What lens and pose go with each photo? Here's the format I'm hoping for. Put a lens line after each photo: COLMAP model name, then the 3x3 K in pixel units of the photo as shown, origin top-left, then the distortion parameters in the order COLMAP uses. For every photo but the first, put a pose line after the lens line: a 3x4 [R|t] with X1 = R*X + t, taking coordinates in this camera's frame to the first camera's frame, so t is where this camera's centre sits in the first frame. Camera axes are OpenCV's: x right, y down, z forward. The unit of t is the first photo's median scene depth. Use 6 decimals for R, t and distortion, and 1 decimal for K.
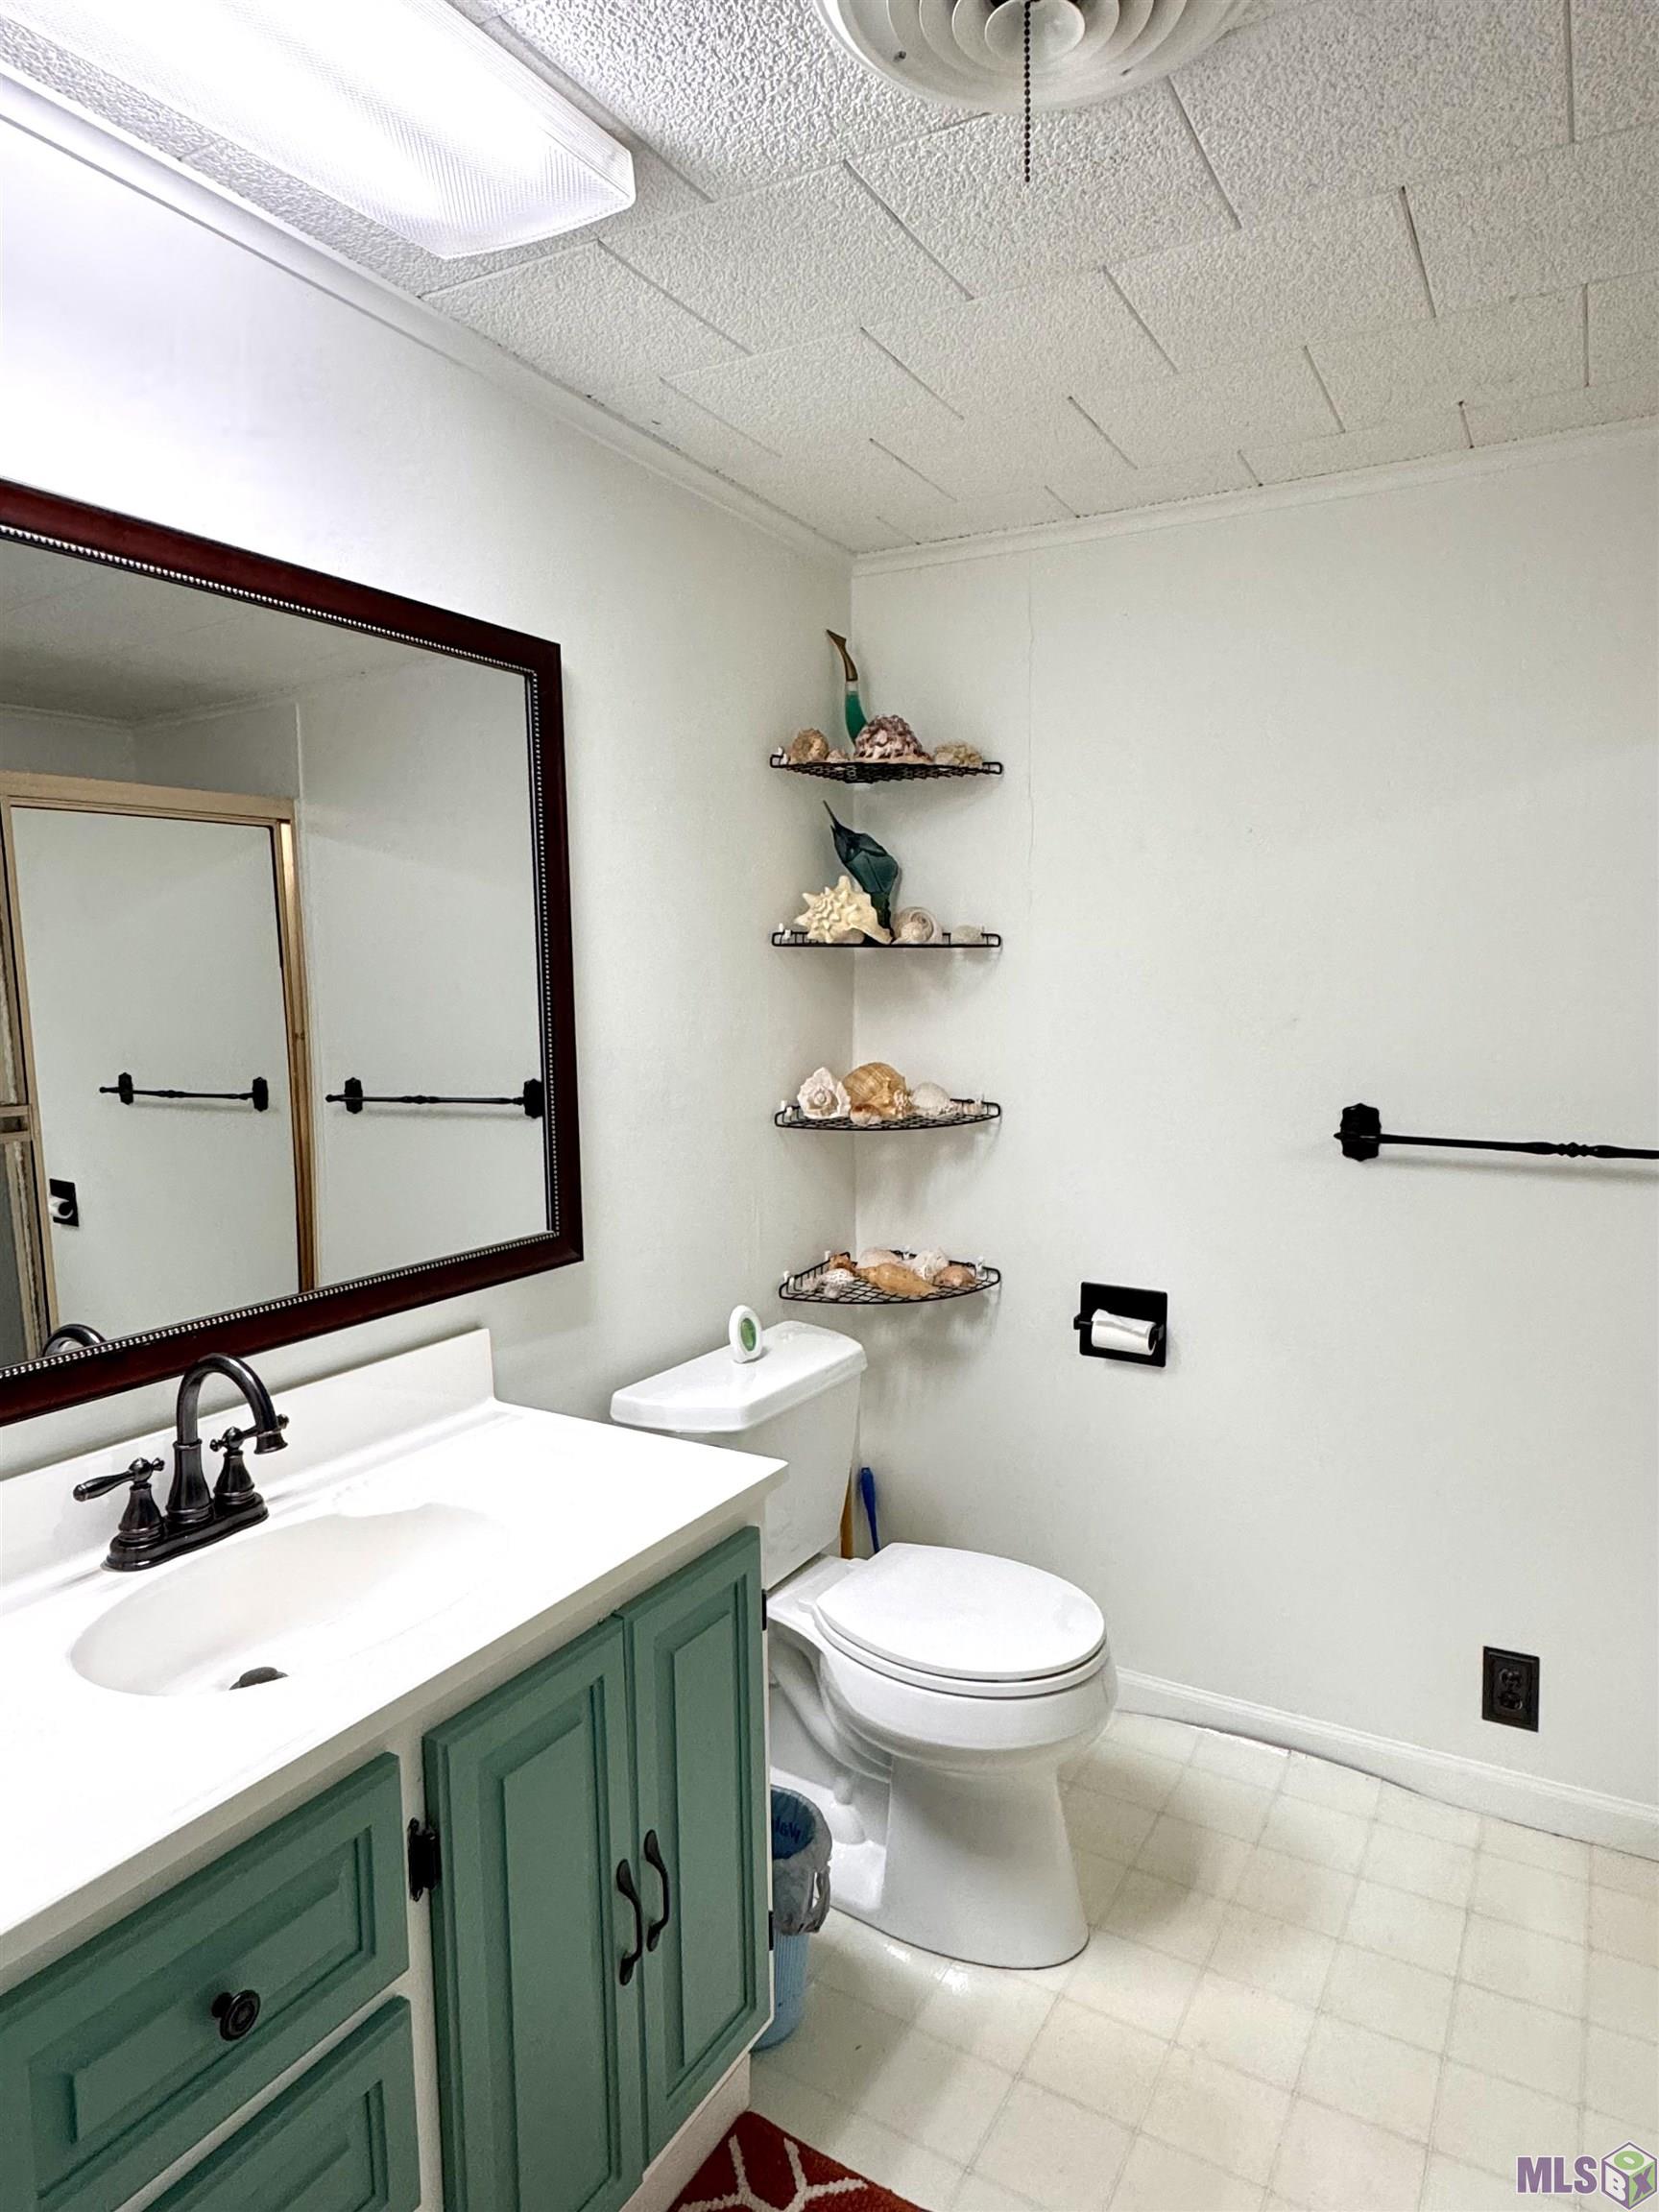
lens RADIAL K [[1385.2, 0, 832.0], [0, 1385.2, 1113.9], [0, 0, 1]] dist [0.042859, 0.011710]
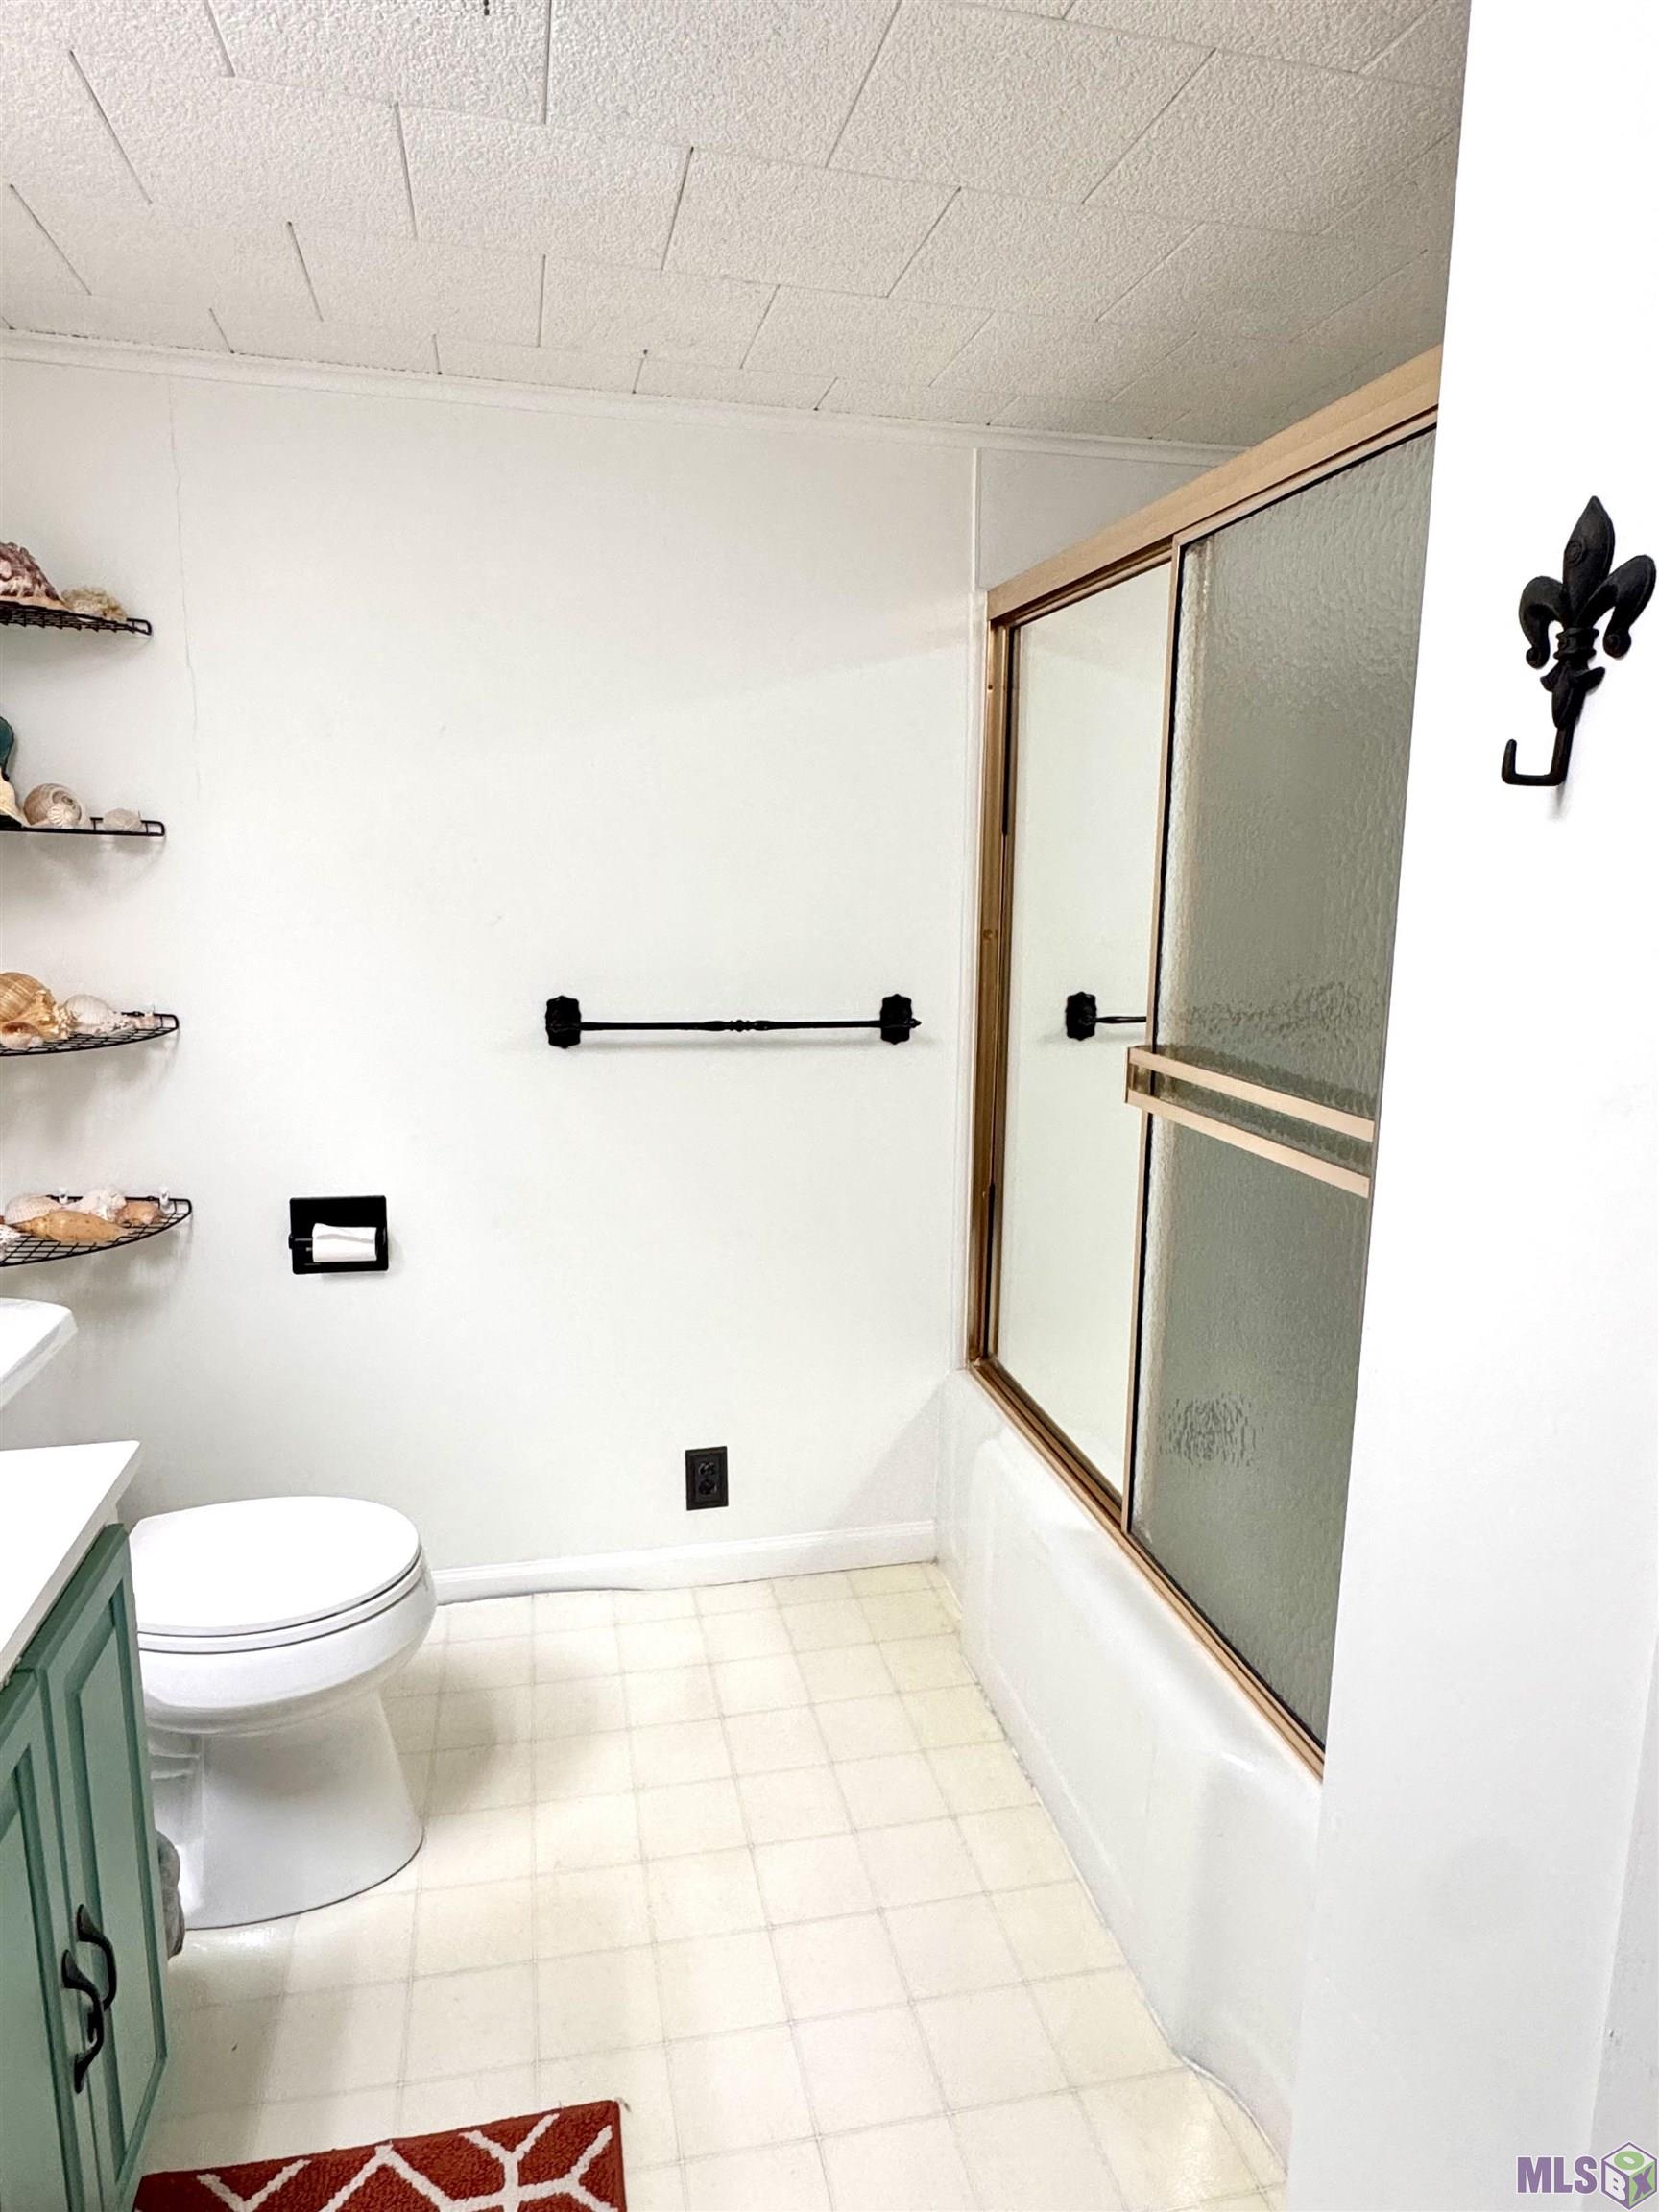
lens RADIAL K [[1385.2, 0, 824.3], [0, 1385.2, 1109.5], [0, 0, 1]] dist [0.042859, 0.011710]
pose [[0.755314, -0.101735, 0.647418, -0.171757], [0.054870, 0.994226, 0.092217, -0.007632], [-0.653062, -0.034129, 0.756535, 0.051722]]
